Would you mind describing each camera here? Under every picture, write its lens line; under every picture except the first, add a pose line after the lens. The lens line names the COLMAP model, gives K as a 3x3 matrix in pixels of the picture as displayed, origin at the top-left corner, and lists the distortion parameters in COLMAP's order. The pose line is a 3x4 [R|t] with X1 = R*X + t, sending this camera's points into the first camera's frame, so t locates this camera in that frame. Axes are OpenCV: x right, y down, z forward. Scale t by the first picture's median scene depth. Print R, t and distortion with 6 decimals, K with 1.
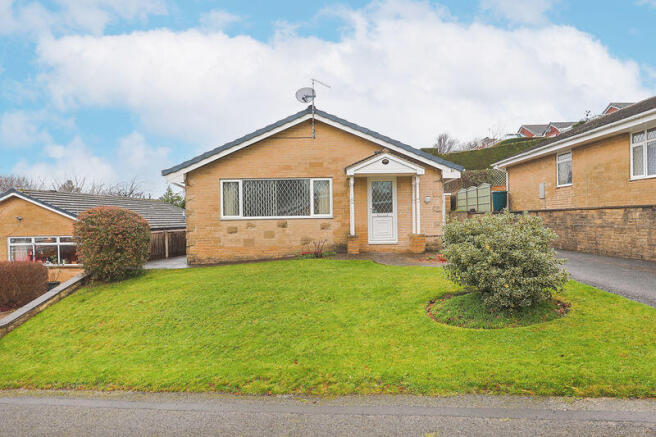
lens RADIAL K [[444.0, 0, 328.2], [0, 444.0, 225.2], [0, 0, 1]] dist [0.009016, 0.003290]
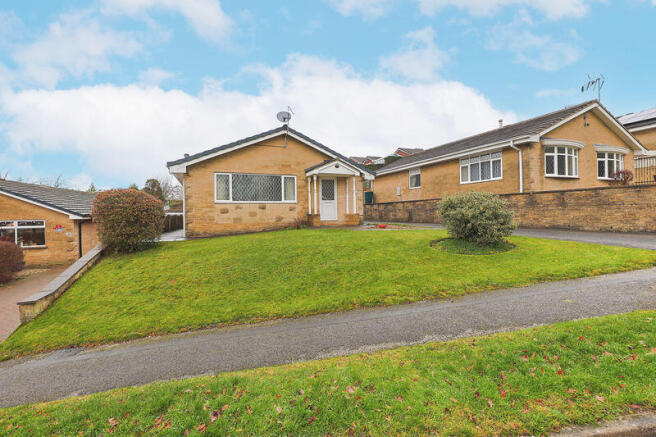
lens RADIAL K [[288.2, 0, 328.0], [0, 288.2, 218.5], [0, 0, 1]] dist [0.010863, -0.000061]
pose [[0.922409, -0.005184, 0.386180, -0.267831], [0.005011, 0.999986, 0.001455, 0.034605], [-0.386183, 0.000593, 0.922422, 0.077246]]
